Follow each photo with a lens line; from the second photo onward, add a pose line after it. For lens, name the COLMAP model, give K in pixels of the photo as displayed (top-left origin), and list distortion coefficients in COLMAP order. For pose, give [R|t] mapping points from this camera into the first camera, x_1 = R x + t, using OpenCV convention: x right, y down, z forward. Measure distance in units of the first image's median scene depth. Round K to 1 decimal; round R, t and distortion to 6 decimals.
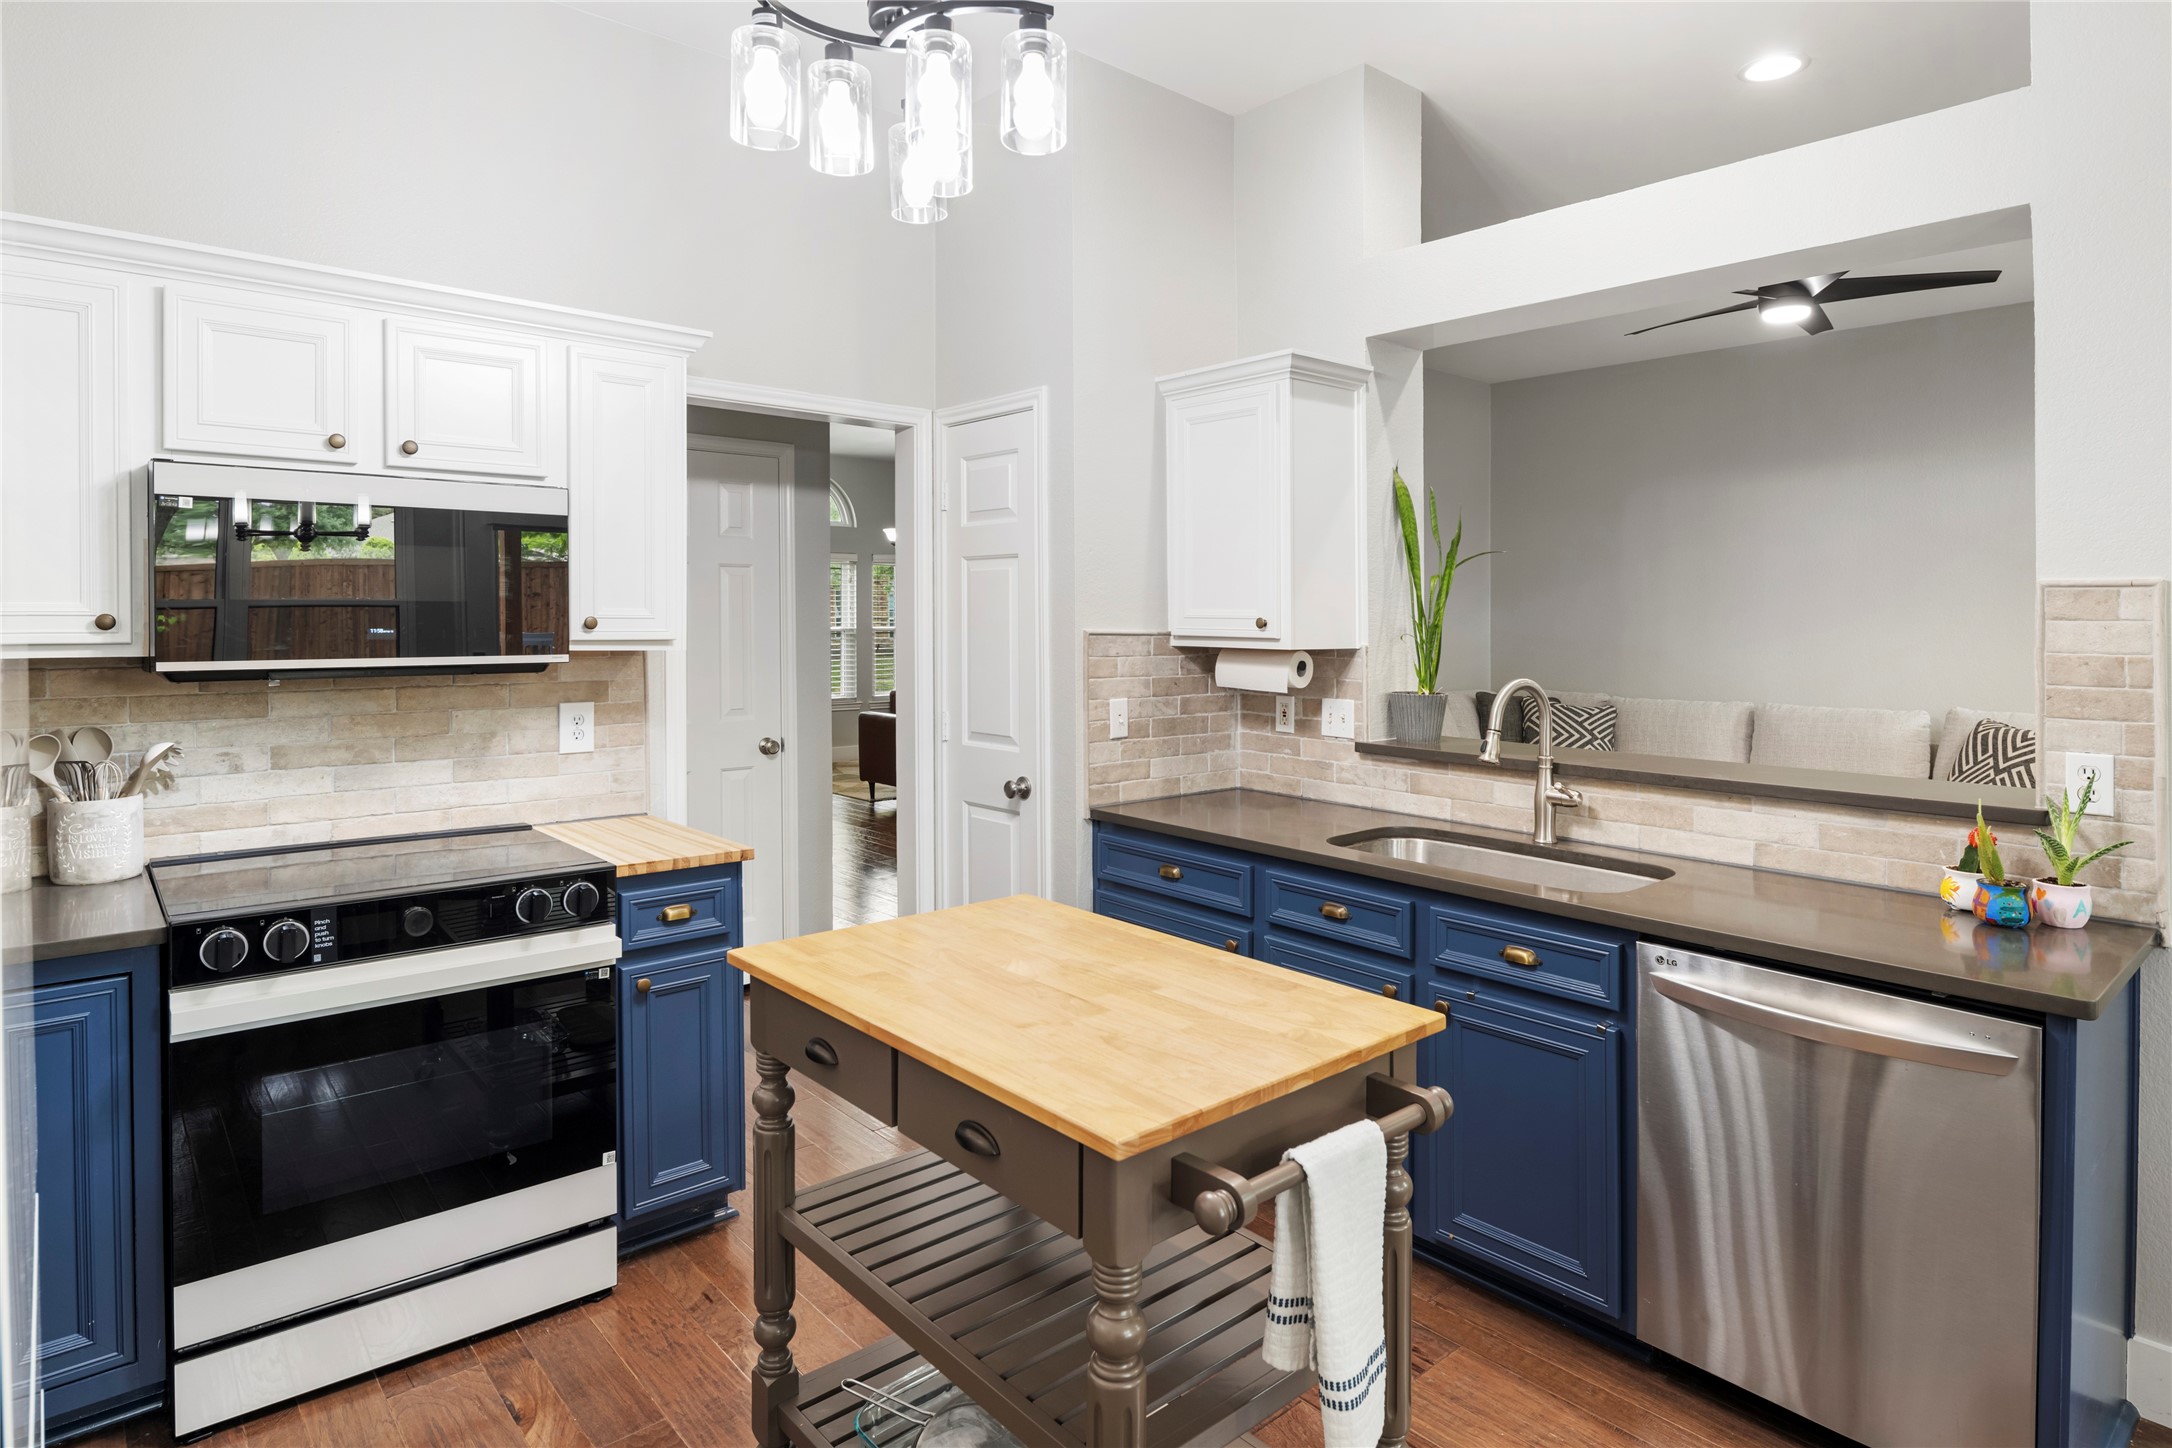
lens RADIAL K [[1185.3, 0, 1077.3], [0, 1185.3, 613.3], [0, 0, 1]] dist [0.001121, -0.006760]
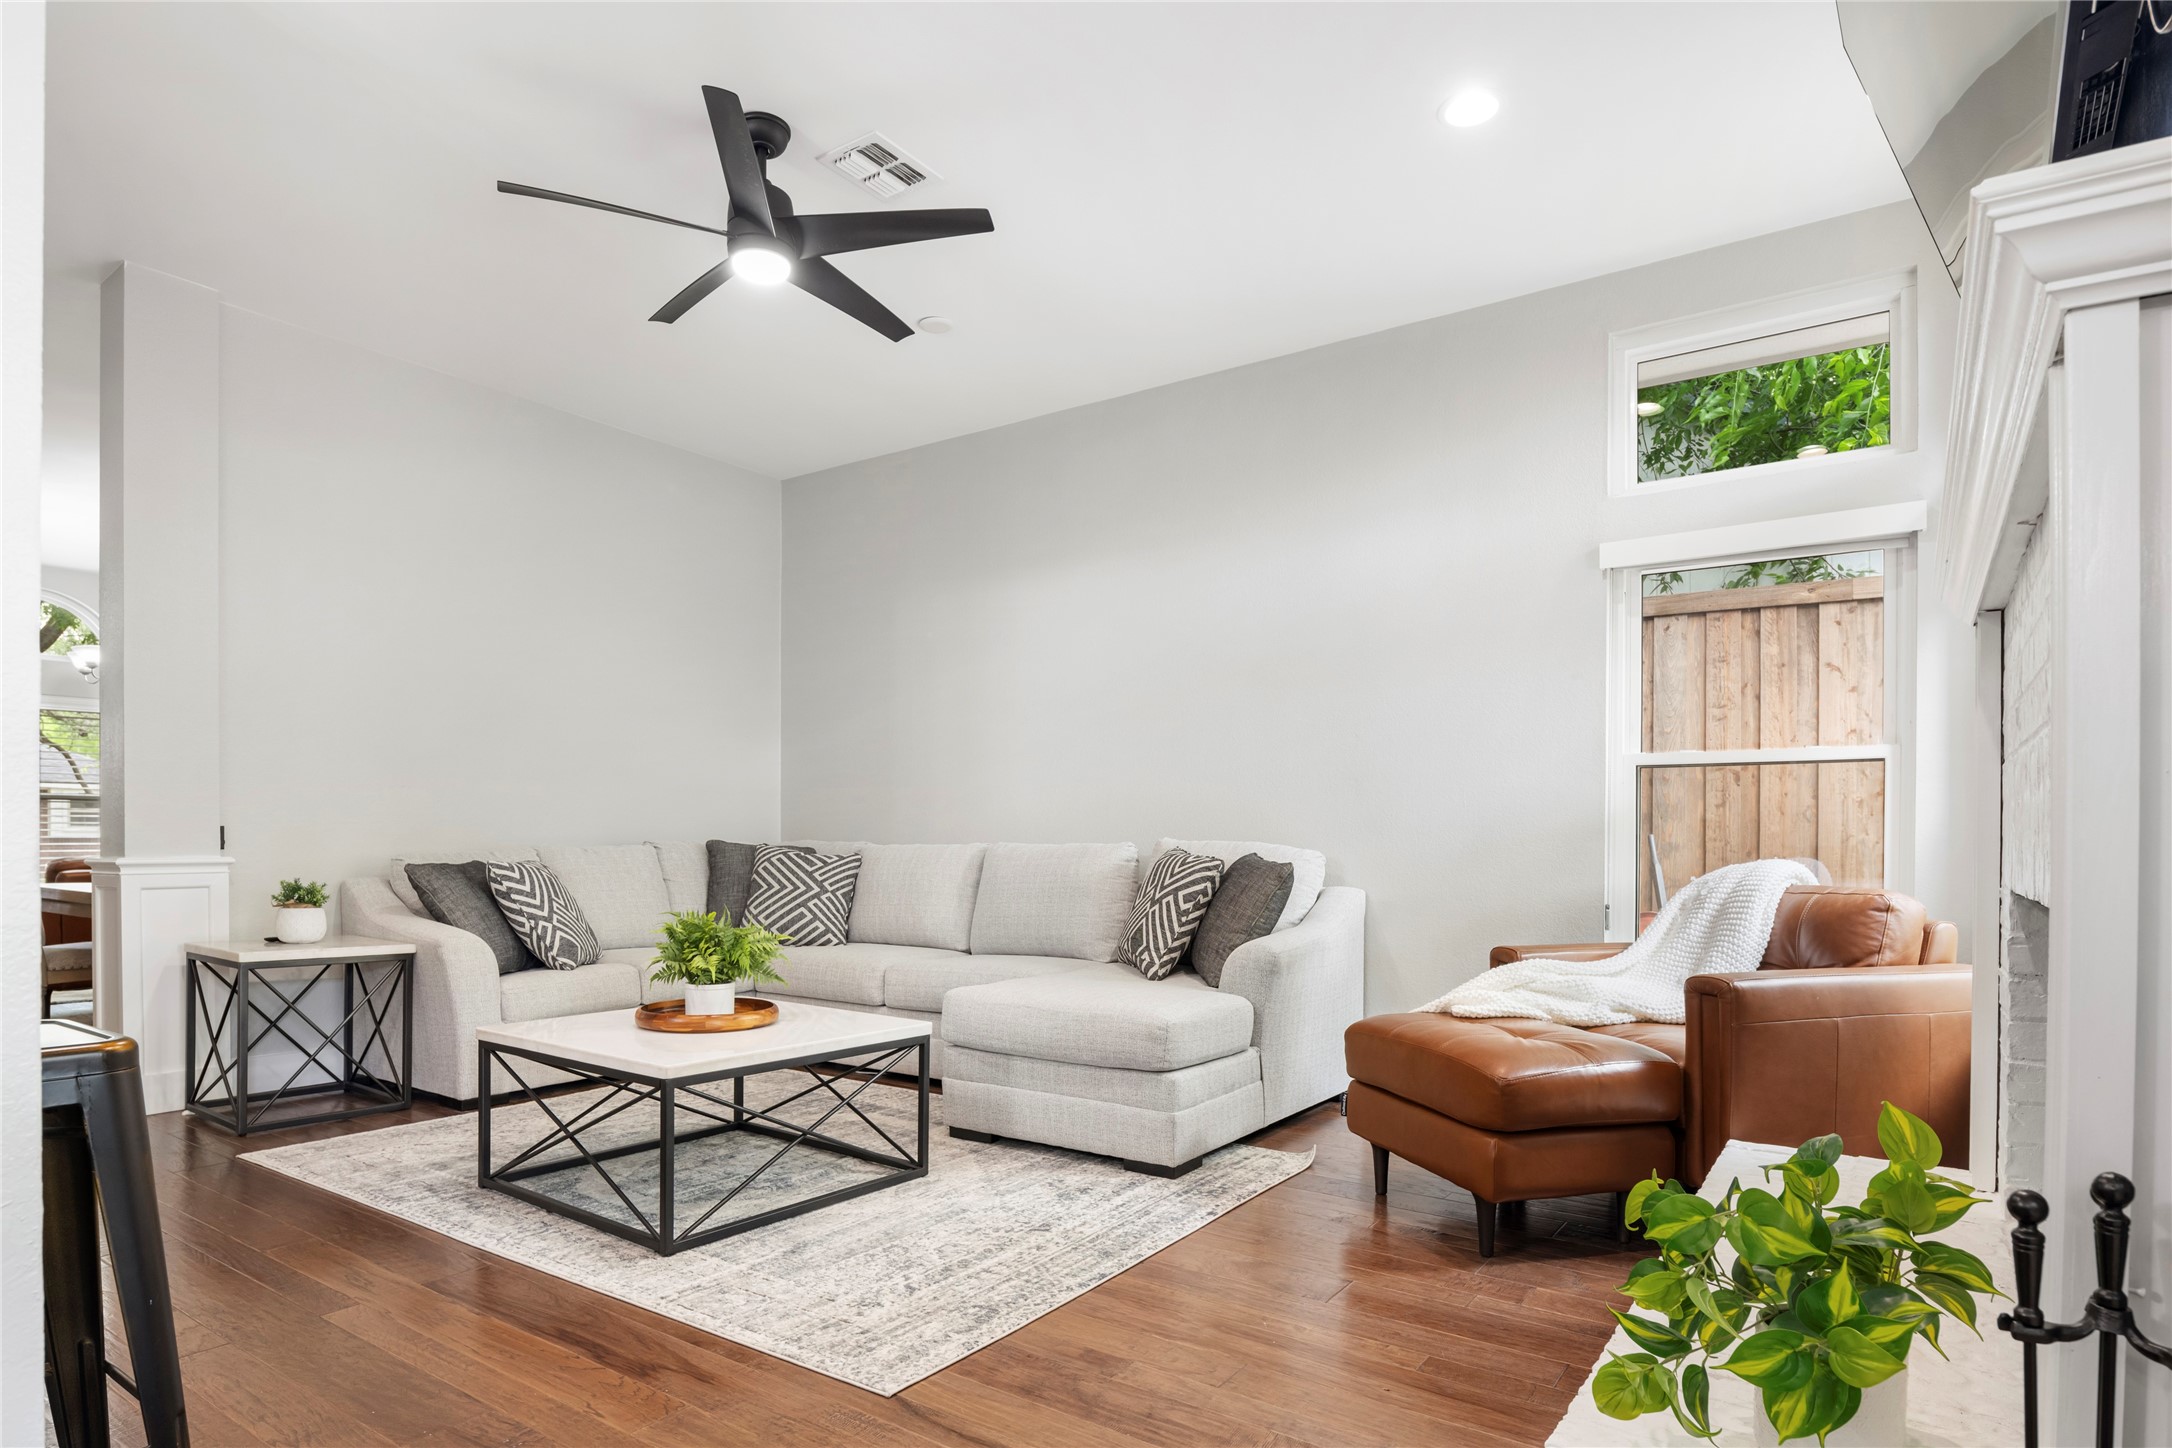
lens RADIAL K [[1185.3, 0, 1073.8], [0, 1185.3, 835.3], [0, 0, 1]] dist [0.001121, -0.006760]
pose [[0.971173, -0.001379, 0.238370, 1.030531], [0.001460, 0.999999, -0.000162, 0.168540], [-0.238370, 0.000505, 0.971174, 0.395992]]
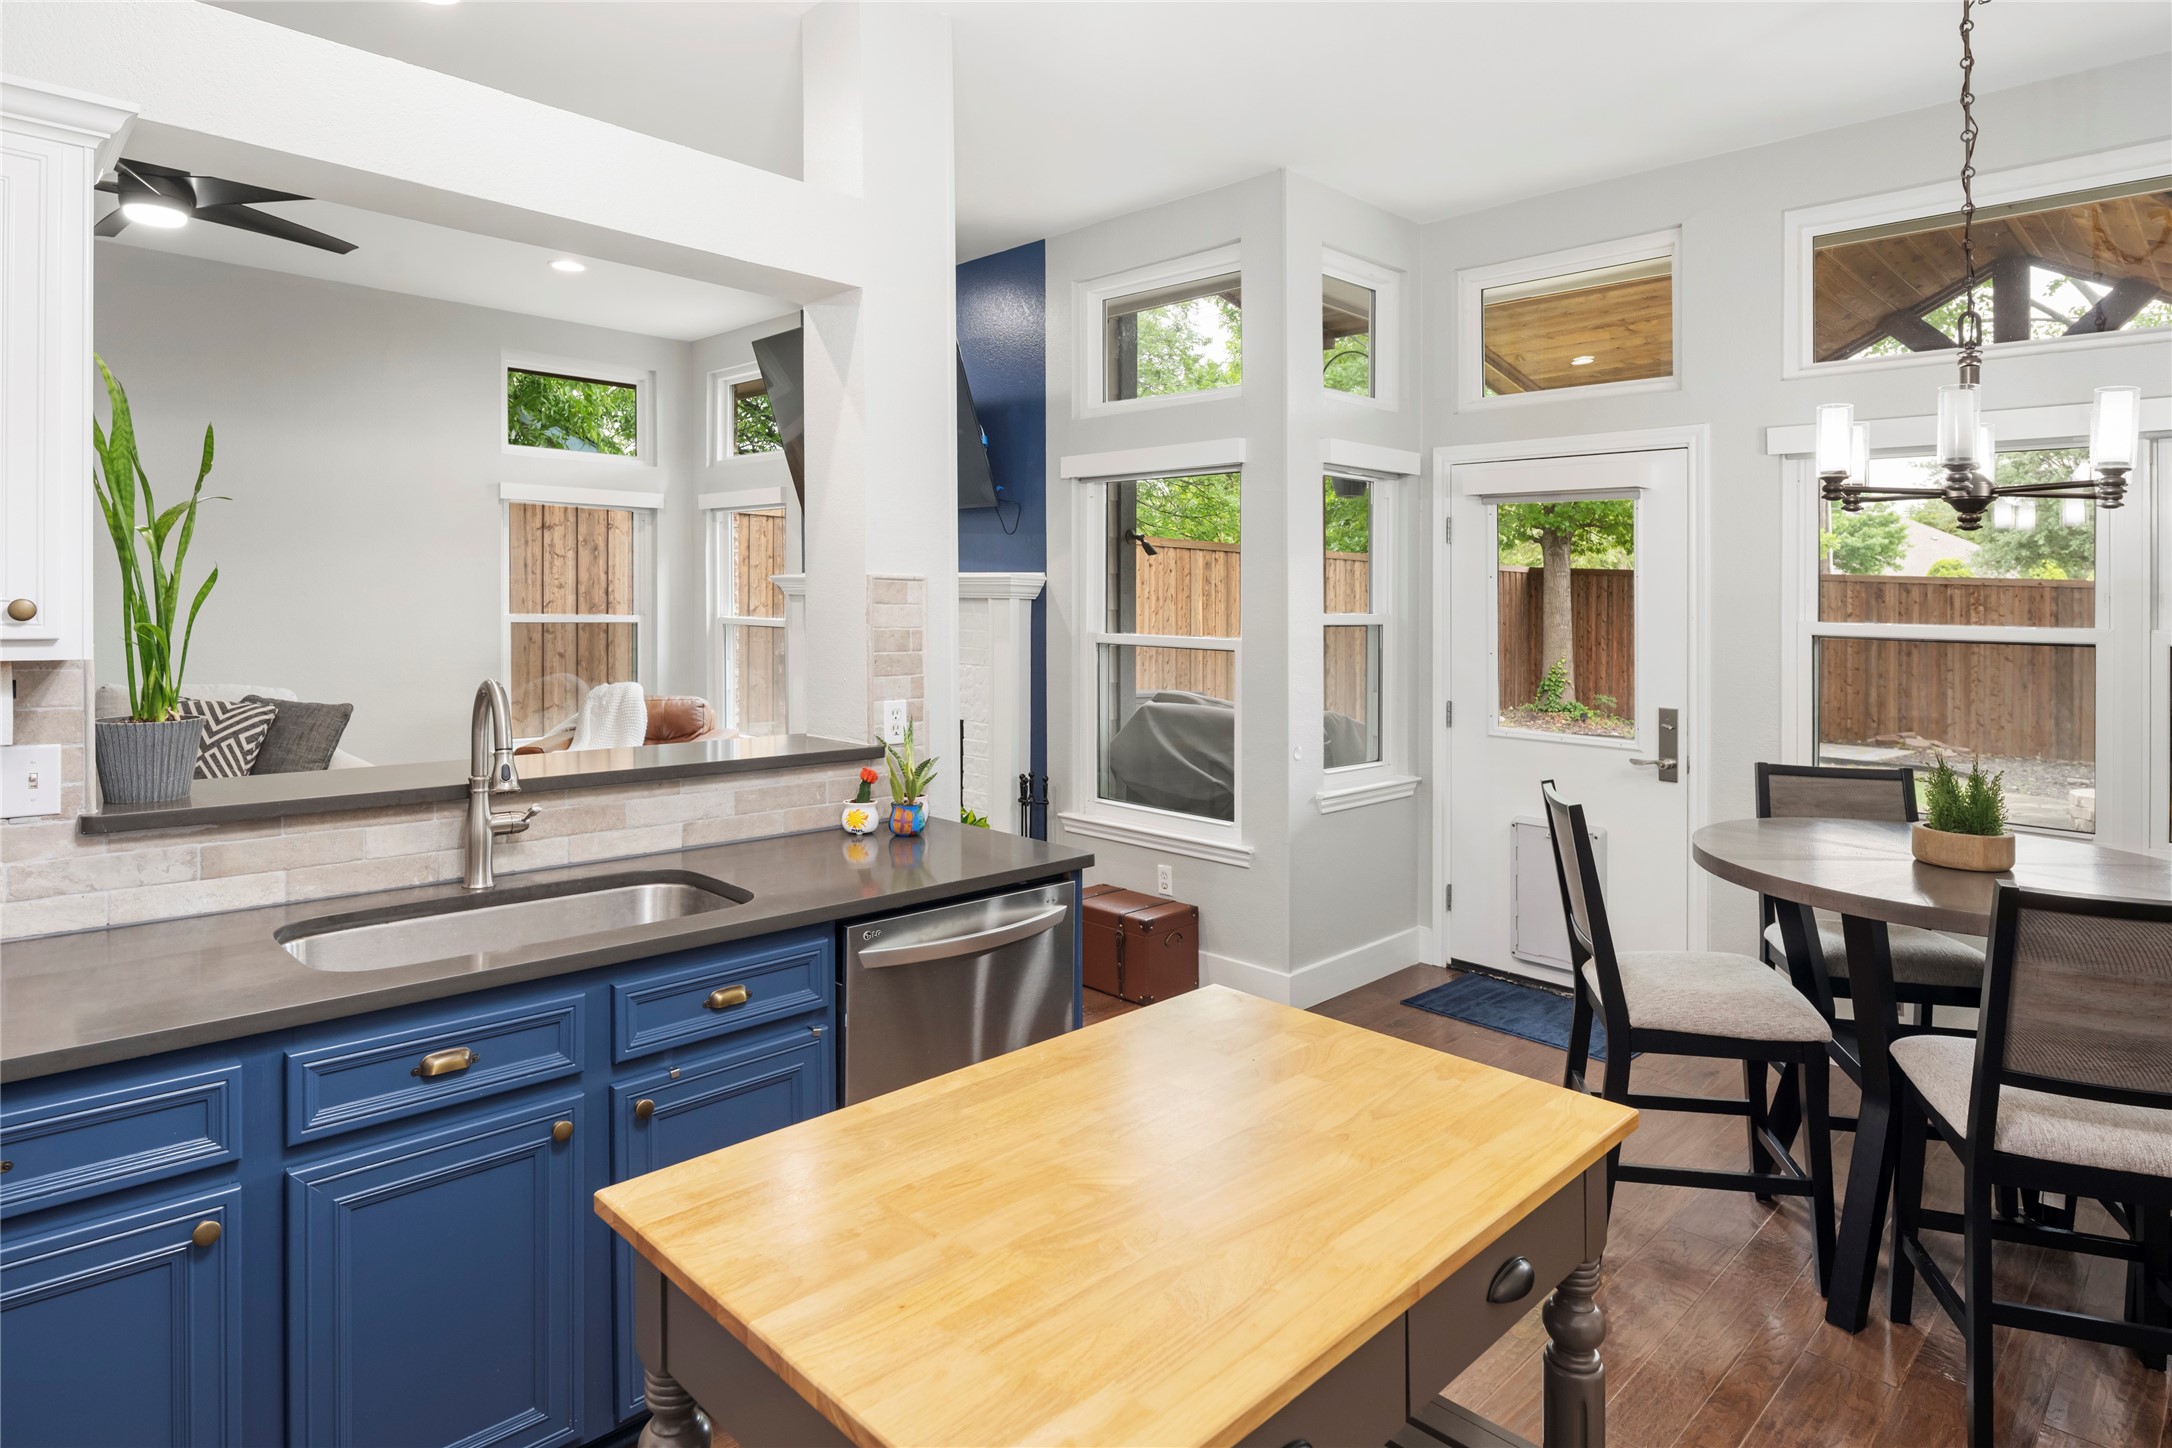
lens RADIAL K [[1185.3, 0, 1070.2], [0, 1185.3, 616.2], [0, 0, 1]] dist [0.001121, -0.006760]
pose [[-0.058770, -0.021037, 0.998050, -0.432153], [-0.017668, 0.999643, 0.020030, -0.008940], [-0.998115, -0.016456, -0.059121, 0.703099]]
